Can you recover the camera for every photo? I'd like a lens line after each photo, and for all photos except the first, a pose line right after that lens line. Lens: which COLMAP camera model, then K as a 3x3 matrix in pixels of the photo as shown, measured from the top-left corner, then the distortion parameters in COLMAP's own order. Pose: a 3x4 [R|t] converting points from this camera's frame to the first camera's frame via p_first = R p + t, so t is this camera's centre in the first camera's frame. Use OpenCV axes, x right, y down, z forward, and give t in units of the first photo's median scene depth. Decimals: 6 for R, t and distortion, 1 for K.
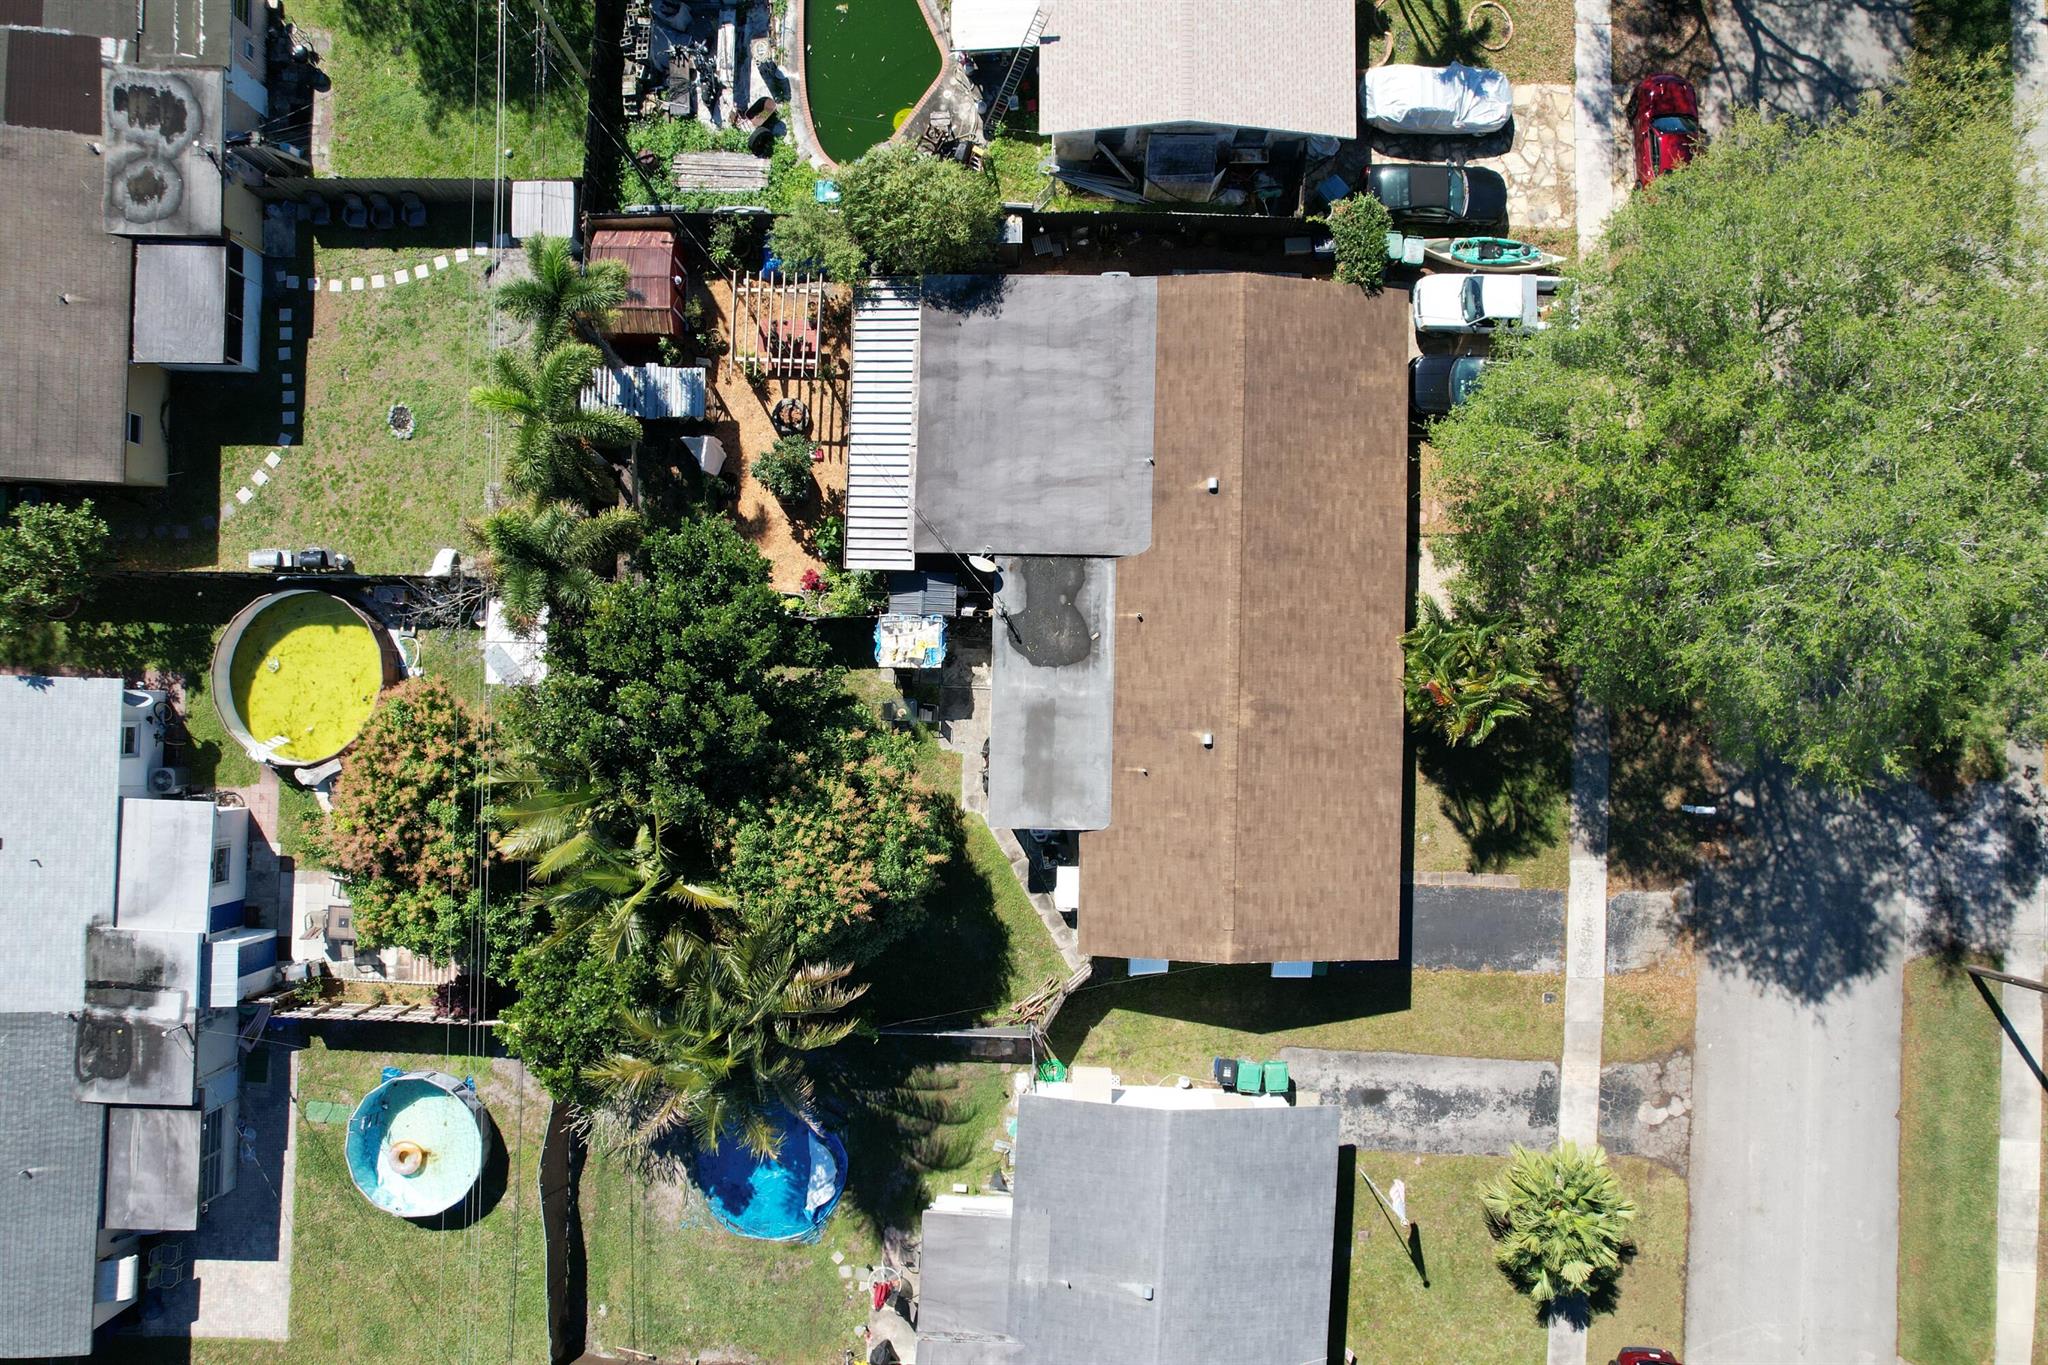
lens RADIAL K [[1305.1, 0, 1019.4], [0, 1305.1, 686.7], [0, 0, 1]] dist [-0.077177, 0.069615]
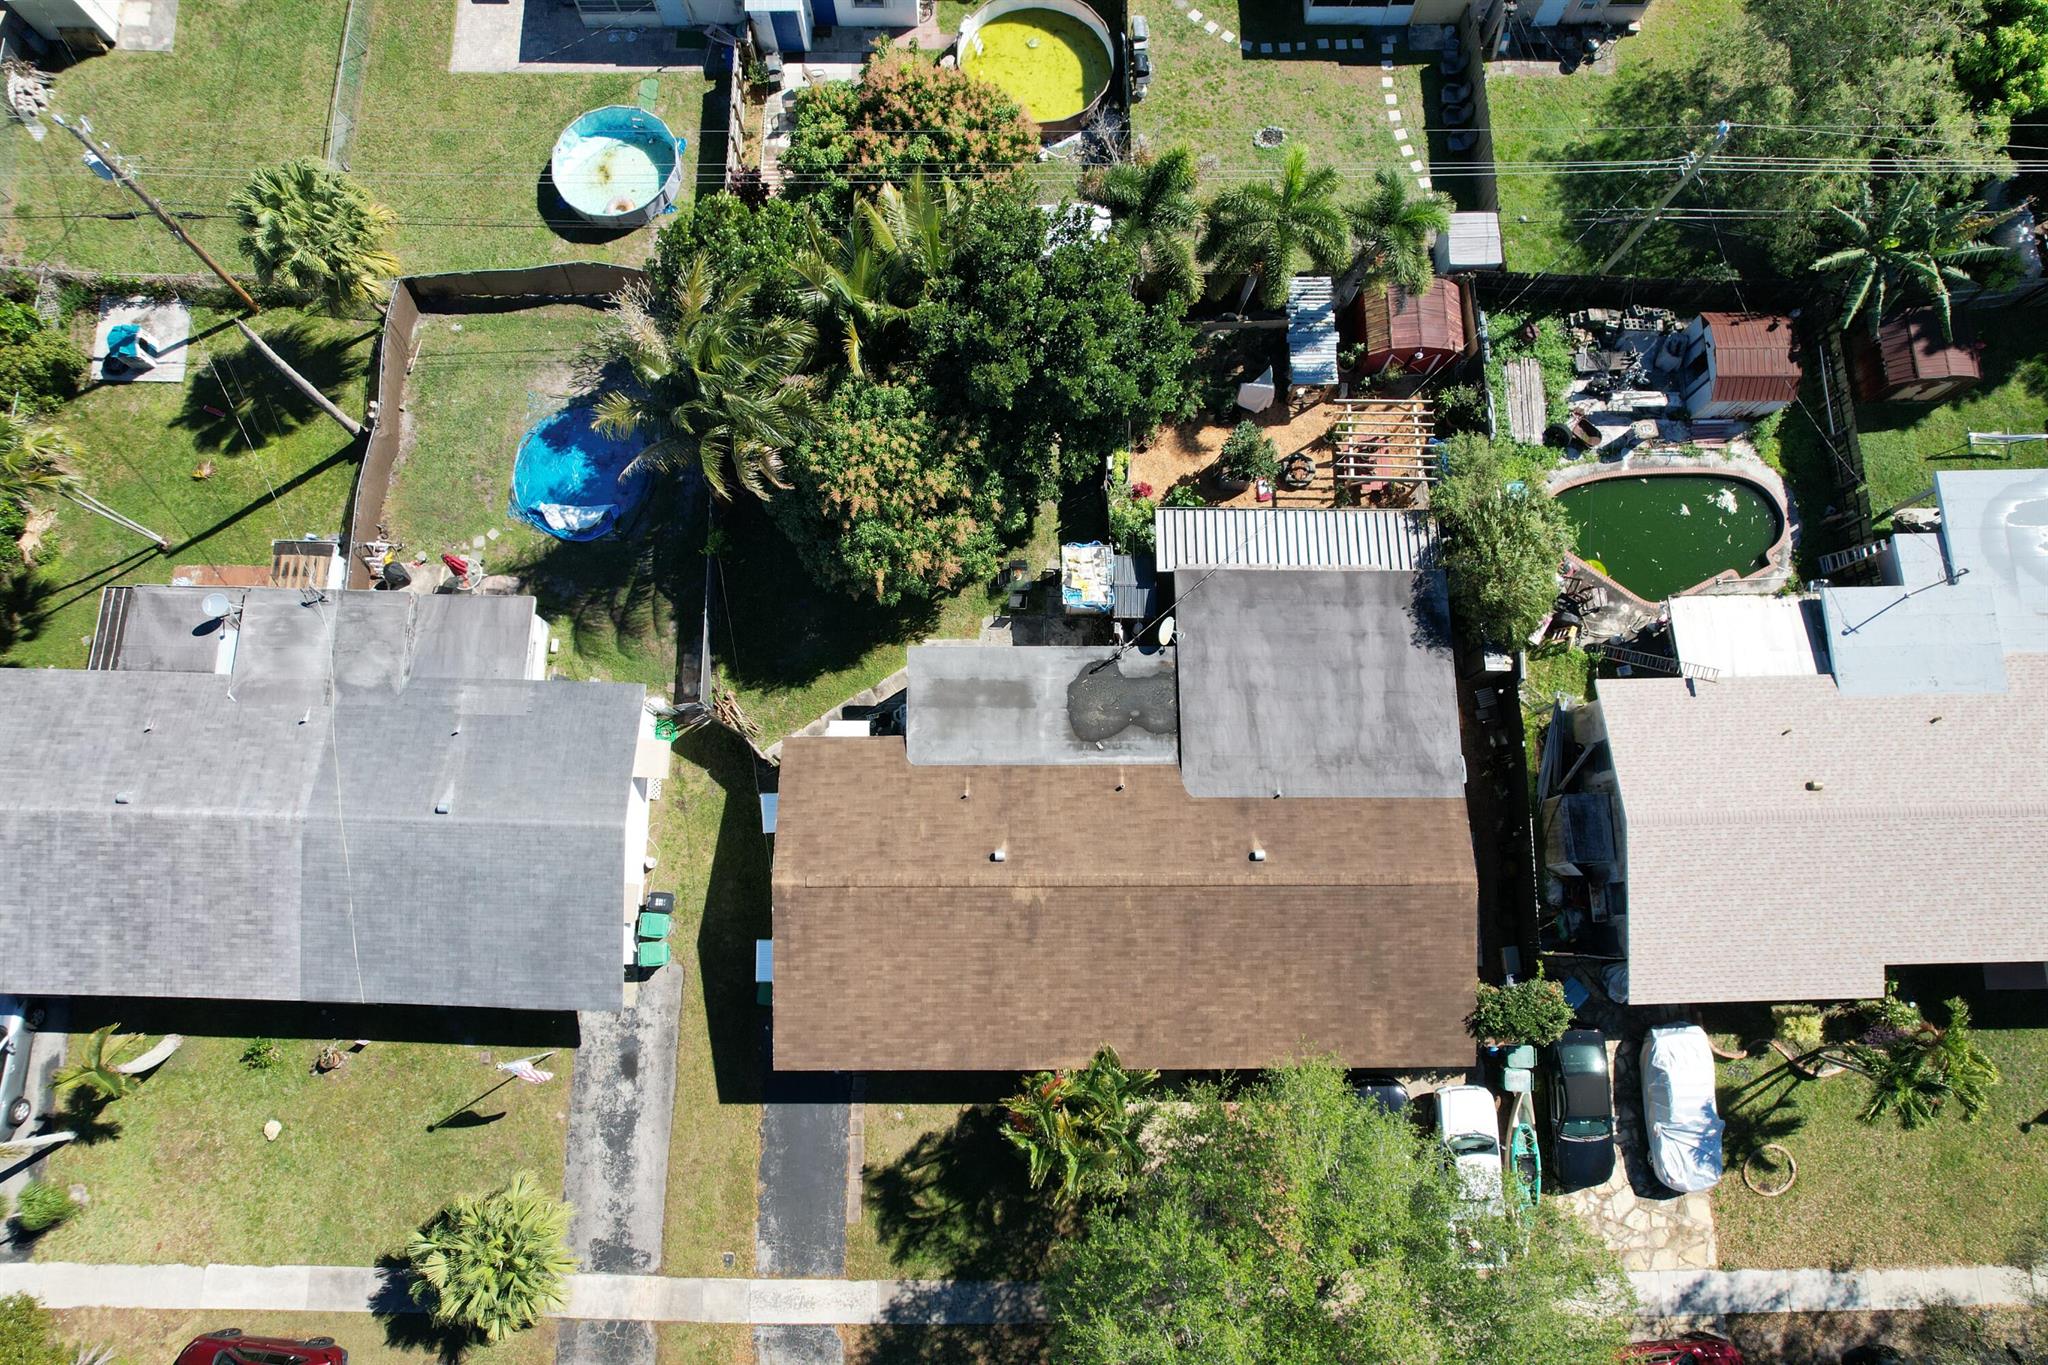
lens RADIAL K [[1305.1, 0, 1018.6], [0, 1305.1, 685.9], [0, 0, 1]] dist [-0.077177, 0.069615]
pose [[0.025405, 0.978617, -0.204115, 0.211522], [-0.999591, 0.027543, 0.007640, 0.014500], [0.013099, 0.203837, 0.978917, 0.009182]]
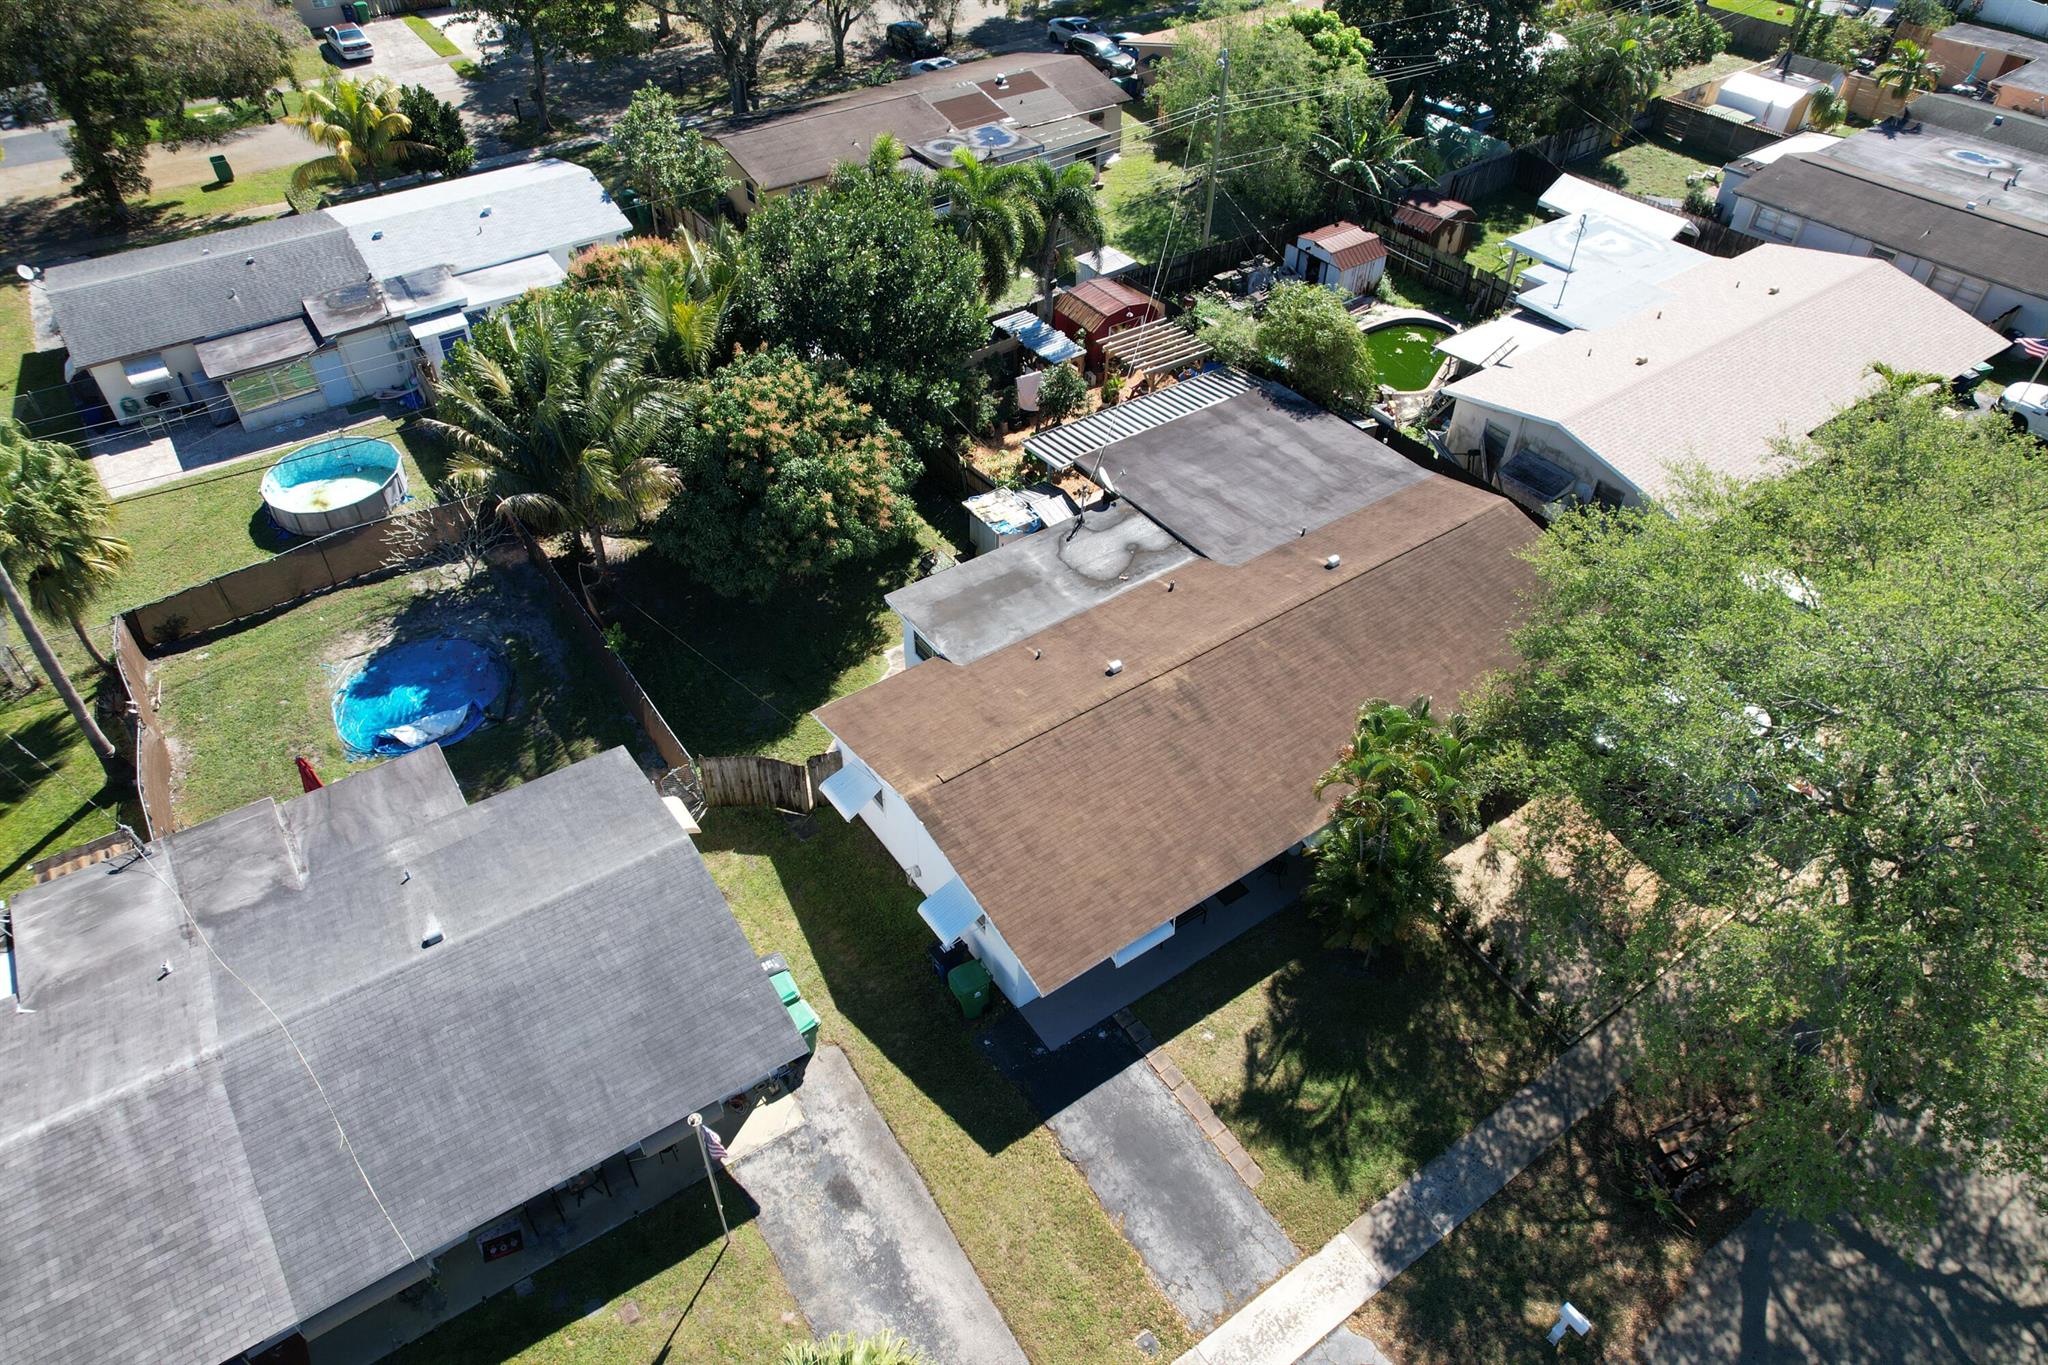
lens RADIAL K [[1305.1, 0, 1023.6], [0, 1305.1, 687.2], [0, 0, 1]] dist [-0.077177, 0.069615]
pose [[0.595040, 0.553988, -0.582258, 0.582571], [-0.803691, 0.412783, -0.428592, 0.435251], [0.002911, 0.722985, 0.690857, 0.411781]]
